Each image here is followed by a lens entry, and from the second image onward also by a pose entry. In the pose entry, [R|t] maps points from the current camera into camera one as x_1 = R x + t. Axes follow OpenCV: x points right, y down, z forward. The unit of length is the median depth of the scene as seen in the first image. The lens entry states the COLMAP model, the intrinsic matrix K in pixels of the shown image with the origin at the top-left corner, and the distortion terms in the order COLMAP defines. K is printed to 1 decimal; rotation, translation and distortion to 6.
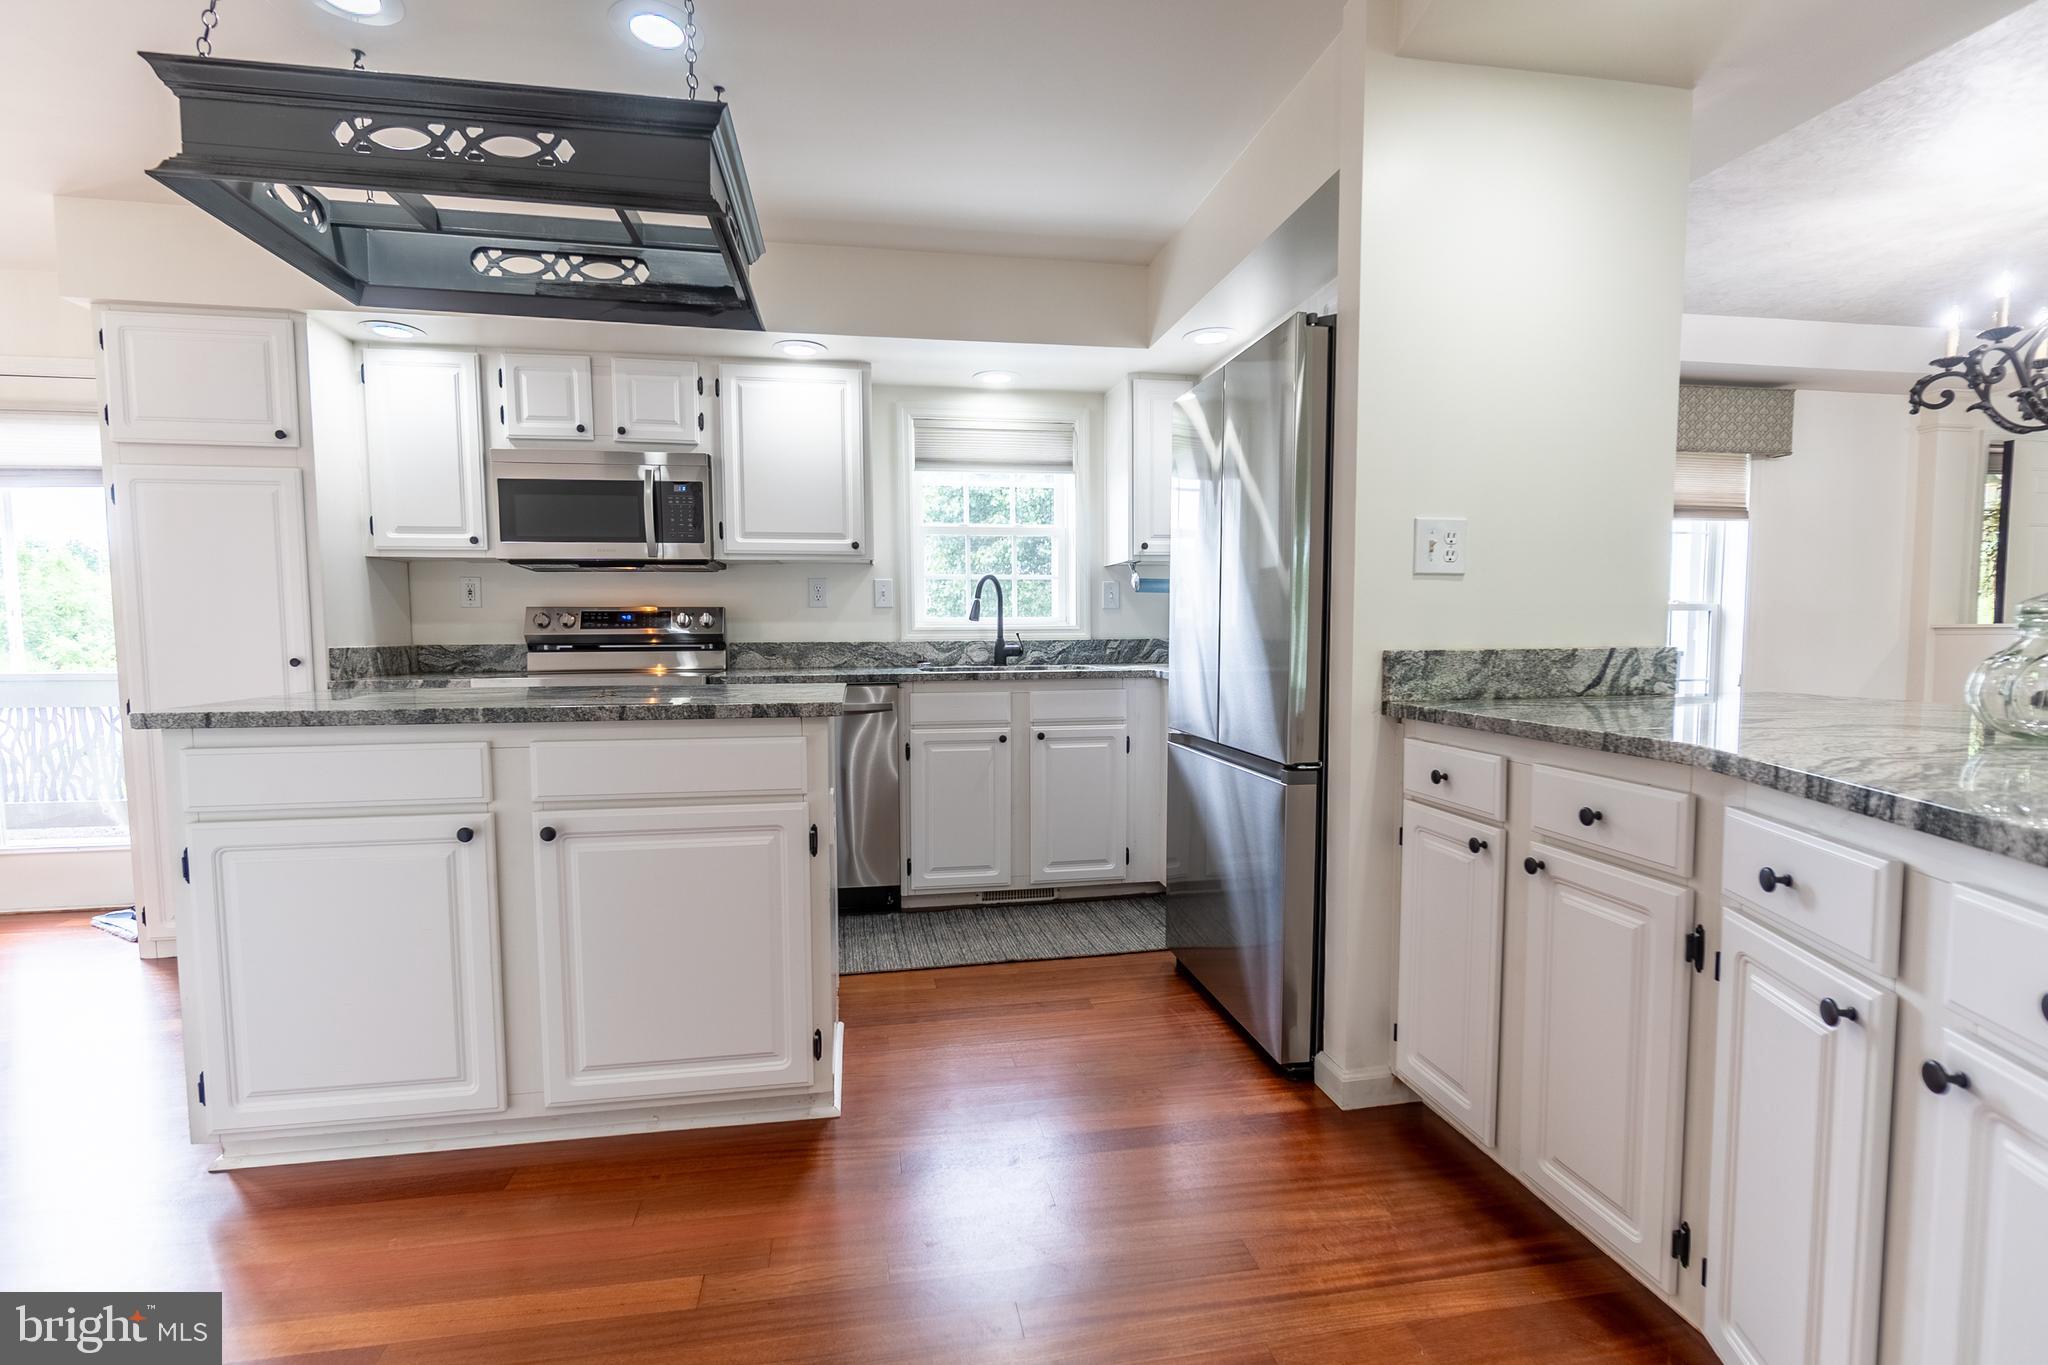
lens RADIAL K [[894.6, 0, 1013.2], [0, 894.6, 684.2], [0, 0, 1]] dist [-0.003157, 0.001762]
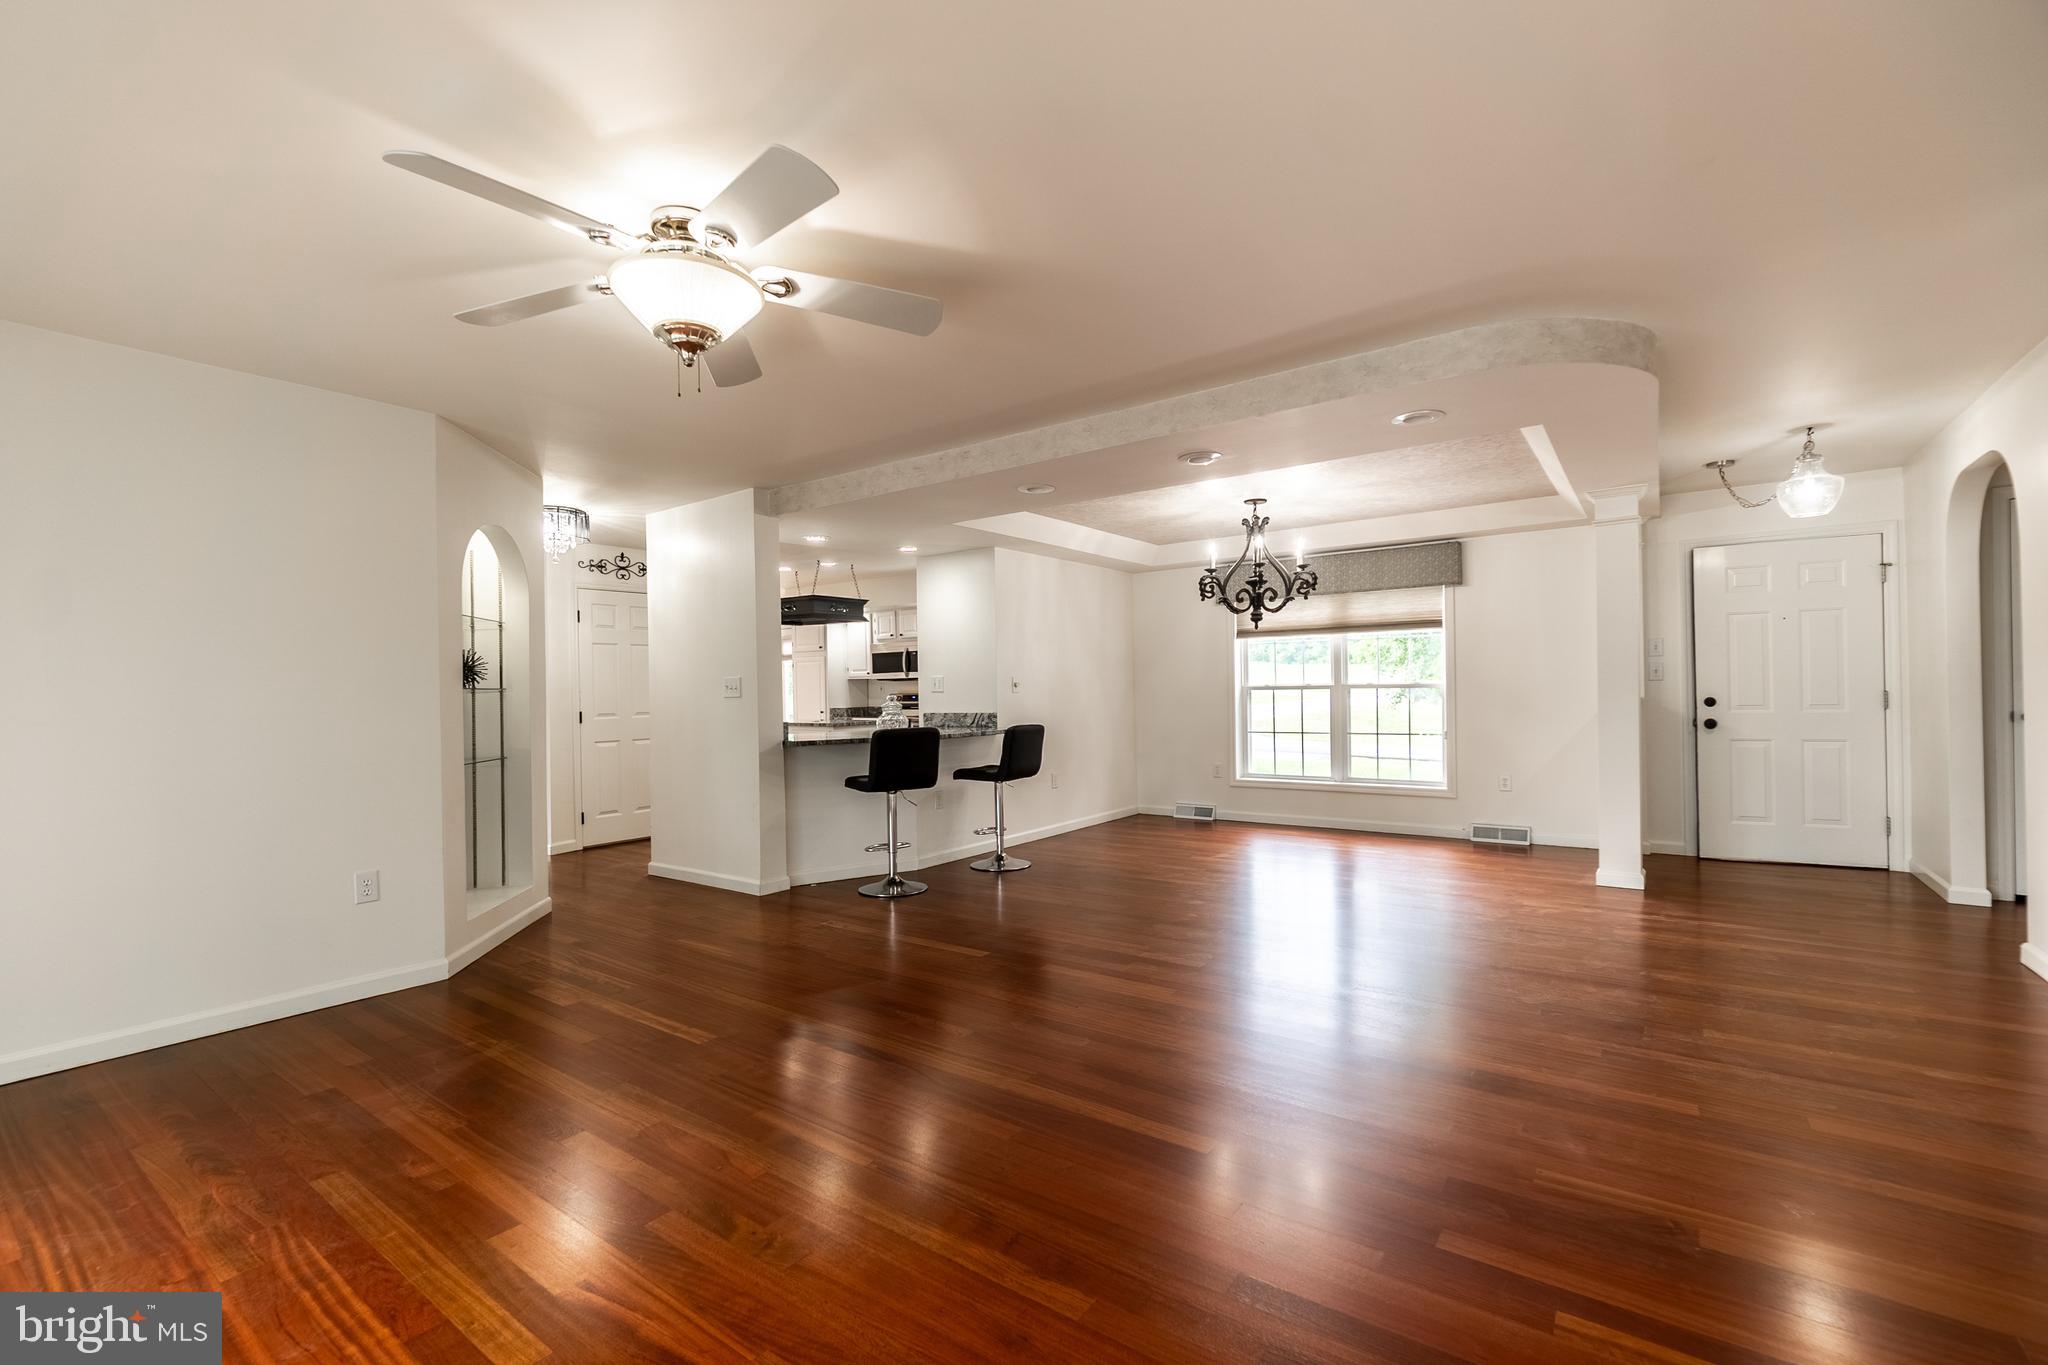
lens RADIAL K [[894.6, 0, 1020.6], [0, 894.6, 700.8], [0, 0, 1]] dist [-0.003157, 0.001762]
pose [[0.697827, 0.002734, -0.716261, 1.984928], [-0.029514, 0.999253, -0.024940, -0.003563], [0.715658, 0.038544, 0.697386, -0.779805]]
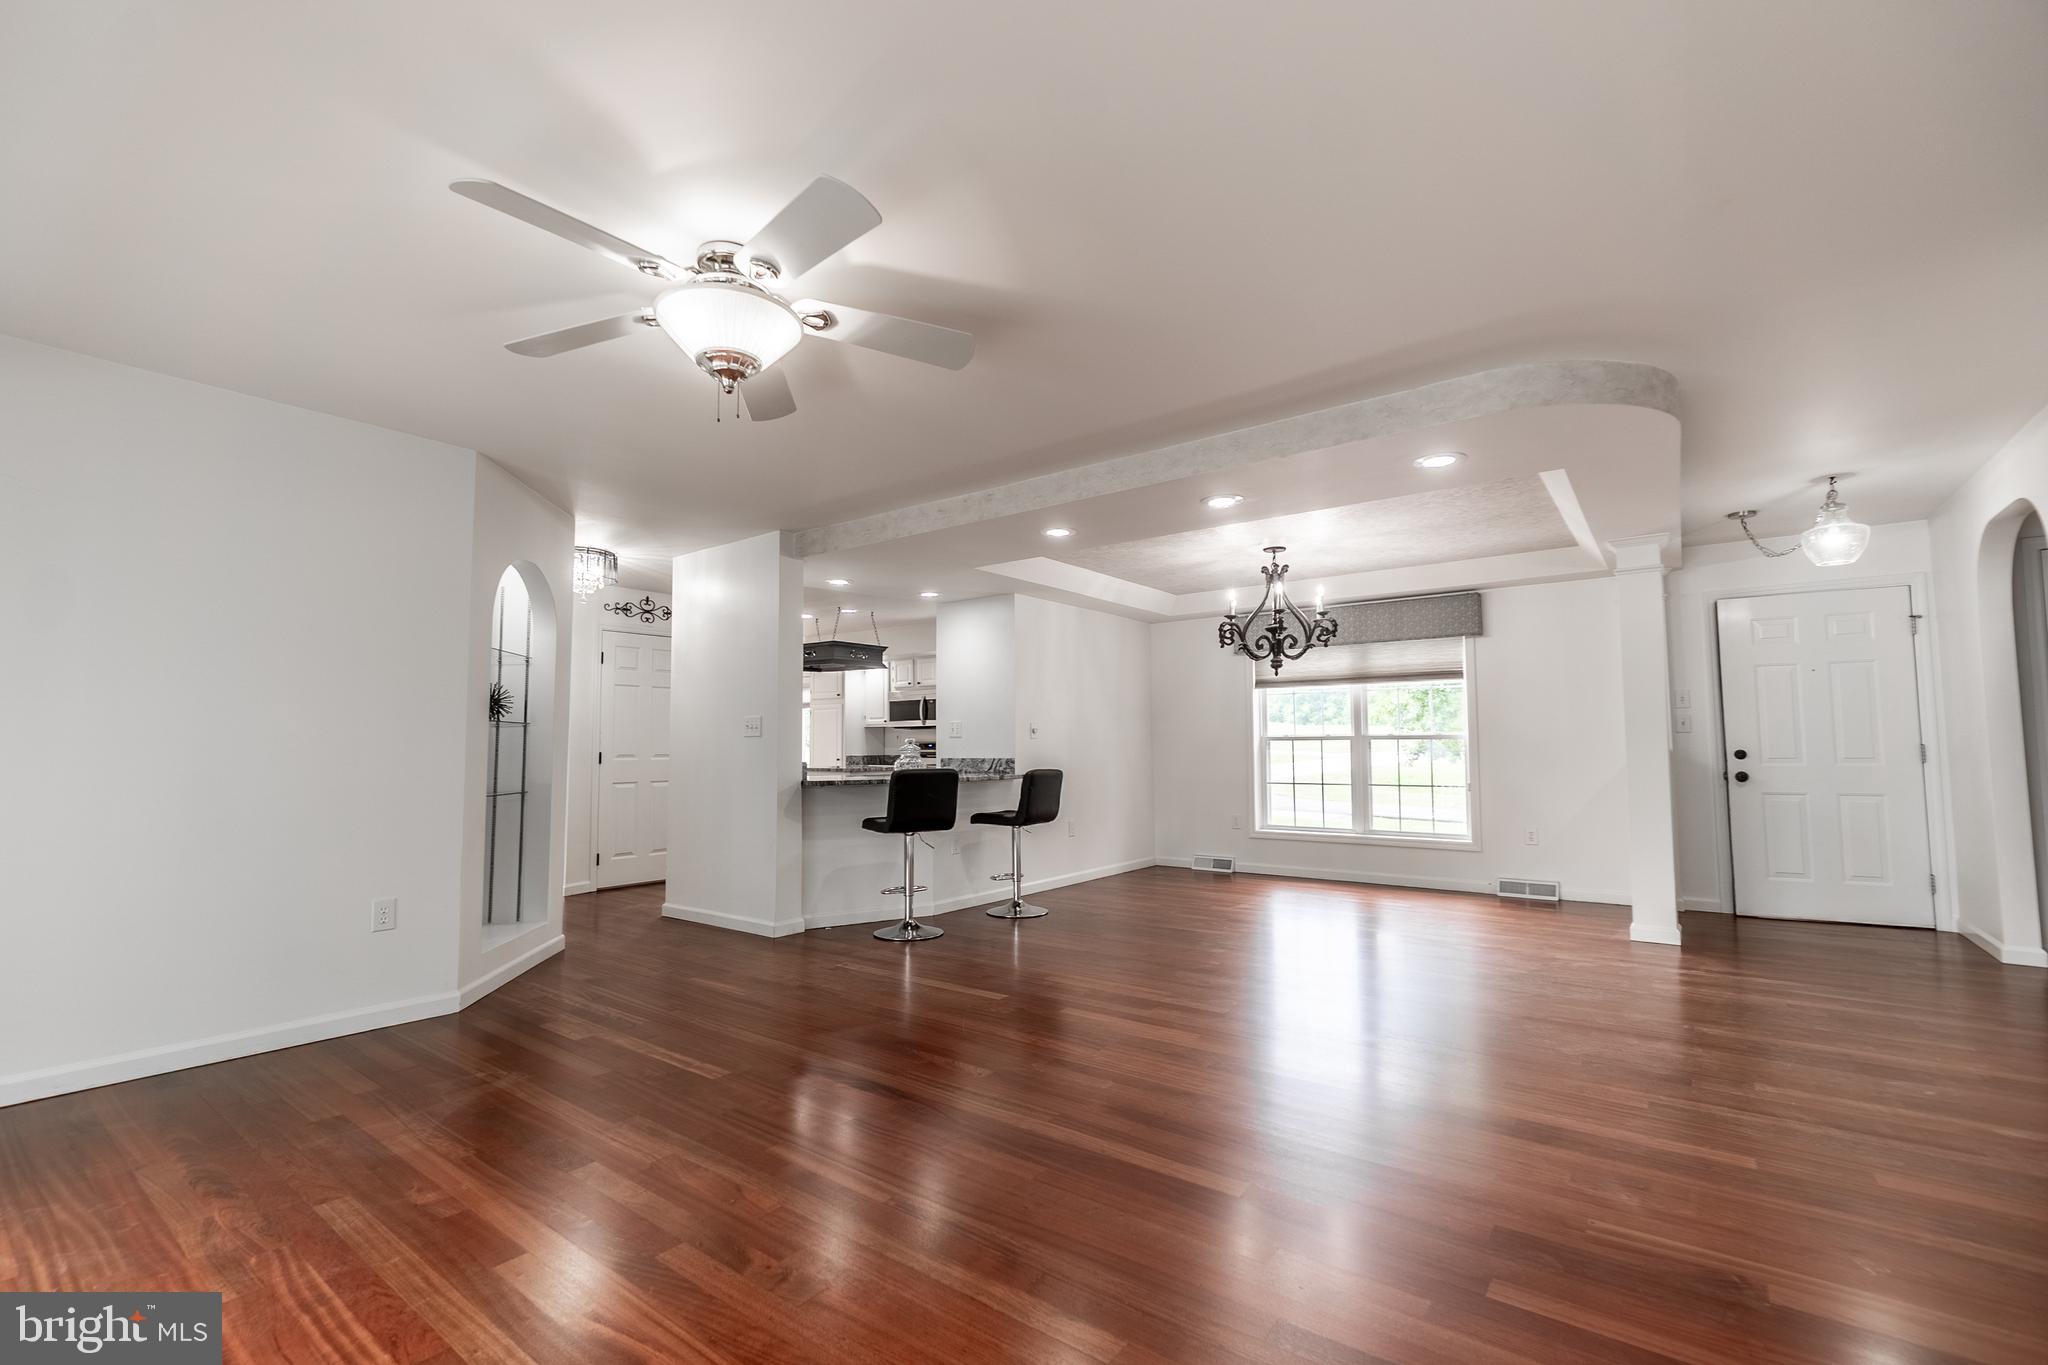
lens RADIAL K [[894.6, 0, 1019.0], [0, 894.6, 697.7], [0, 0, 1]] dist [-0.003157, 0.001762]
pose [[0.685848, -0.037863, -0.726759, 1.975332], [-0.041929, 0.994931, -0.091403, 0.022646], [0.726536, 0.093161, 0.680784, -0.784153]]
